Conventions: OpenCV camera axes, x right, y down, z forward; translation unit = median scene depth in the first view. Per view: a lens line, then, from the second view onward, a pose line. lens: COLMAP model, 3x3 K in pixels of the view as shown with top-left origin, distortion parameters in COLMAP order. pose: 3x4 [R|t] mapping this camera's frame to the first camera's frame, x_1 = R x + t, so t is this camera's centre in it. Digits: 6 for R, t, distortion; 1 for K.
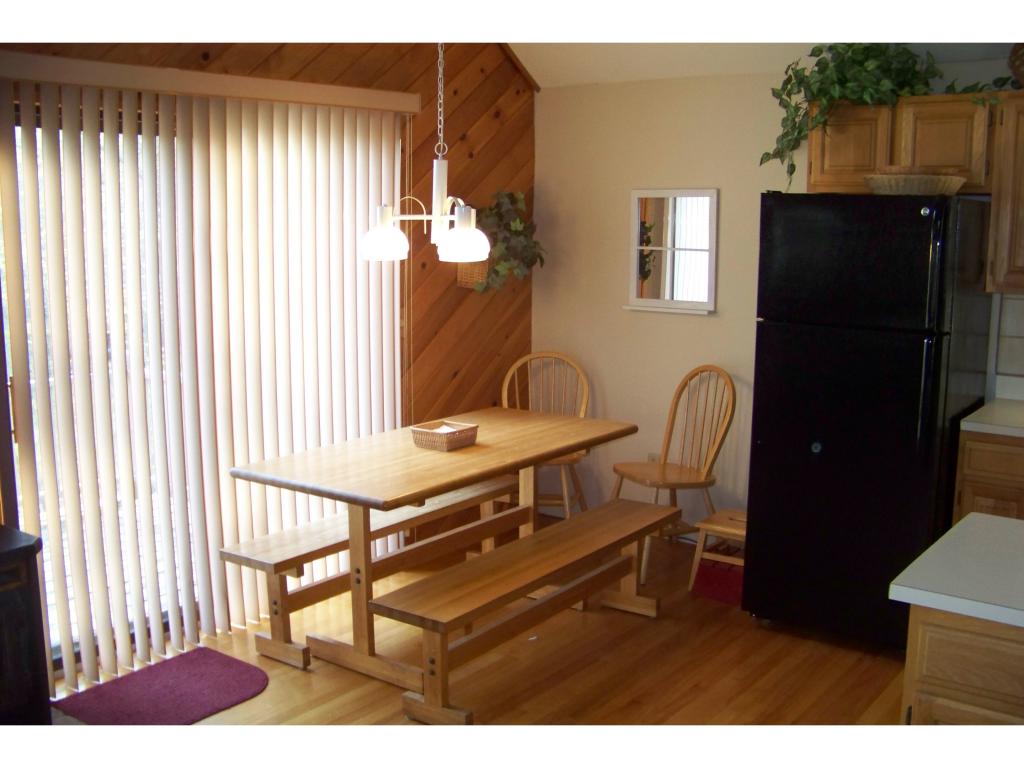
lens RADIAL K [[1079.6, 0, 512.0], [0, 1079.6, 384.0], [0, 0, 1]] dist [-0.251035, 0.273594]
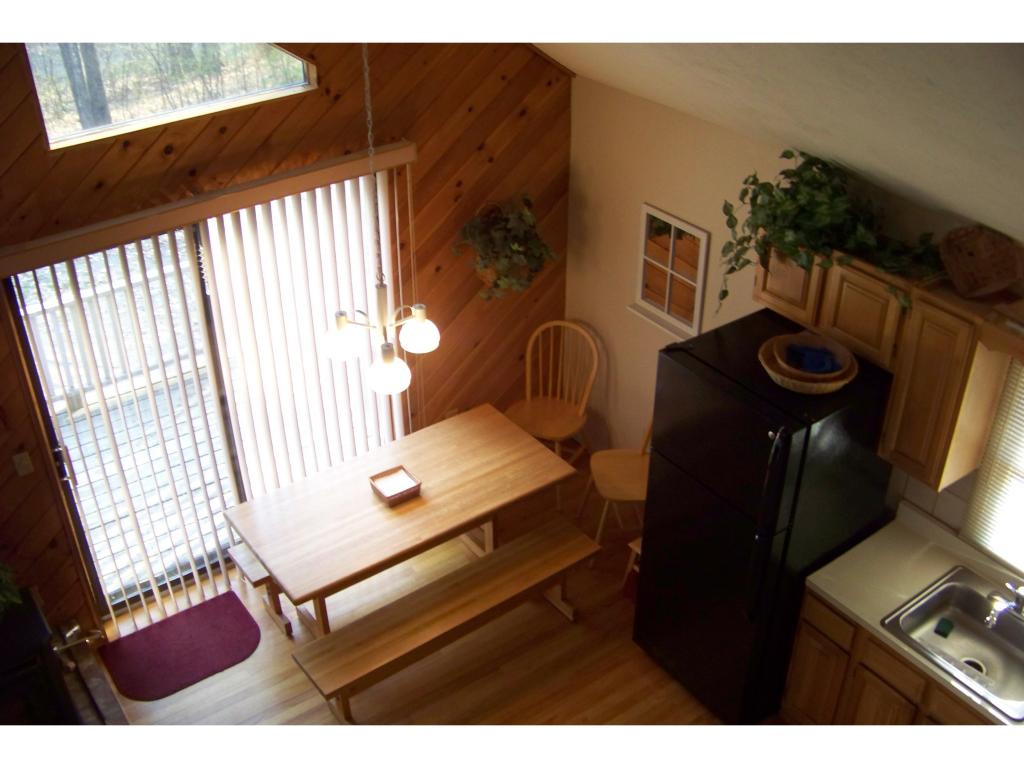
lens RADIAL K [[1079.6, 0, 512.0], [0, 1079.6, 384.0], [0, 0, 1]] dist [-0.251035, 0.273594]
pose [[0.957810, 0.147786, -0.246493, 0.326993], [-0.039103, 0.916697, 0.397666, -0.514441], [0.284729, -0.371250, 0.883800, -0.009739]]
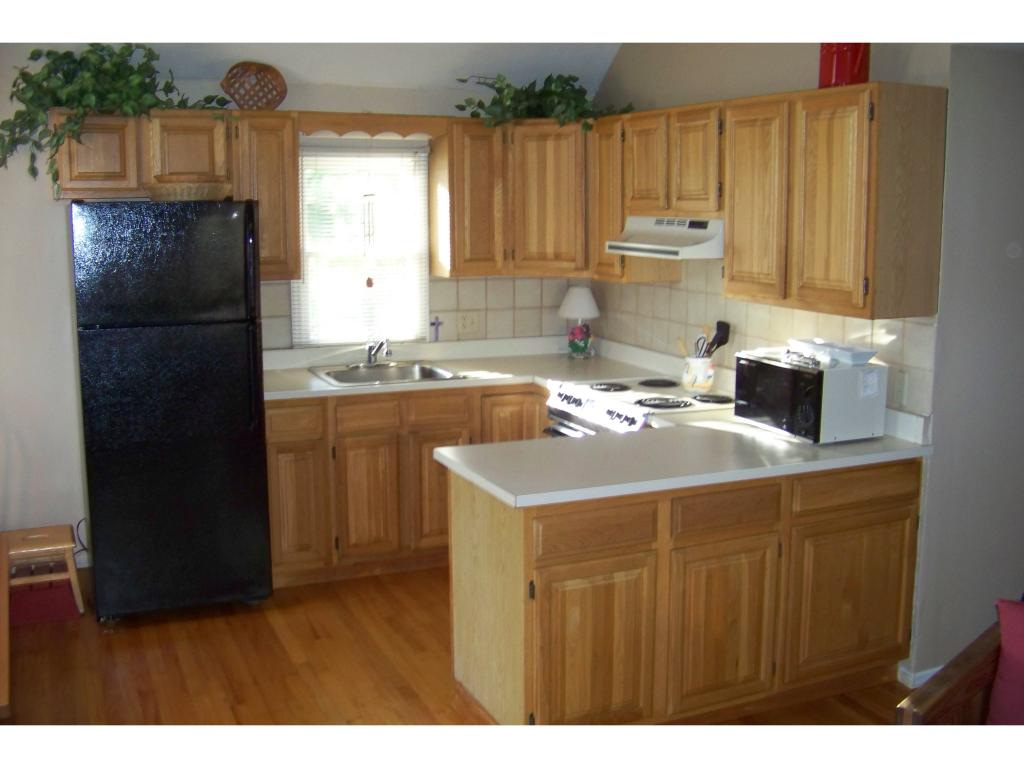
lens RADIAL K [[1079.6, 0, 512.0], [0, 1079.6, 384.0], [0, 0, 1]] dist [-0.251035, 0.273594]
pose [[0.460020, -0.145632, 0.875884, -0.410477], [0.132877, 0.986640, 0.094260, -0.043427], [-0.877910, 0.073023, 0.473225, 0.163460]]
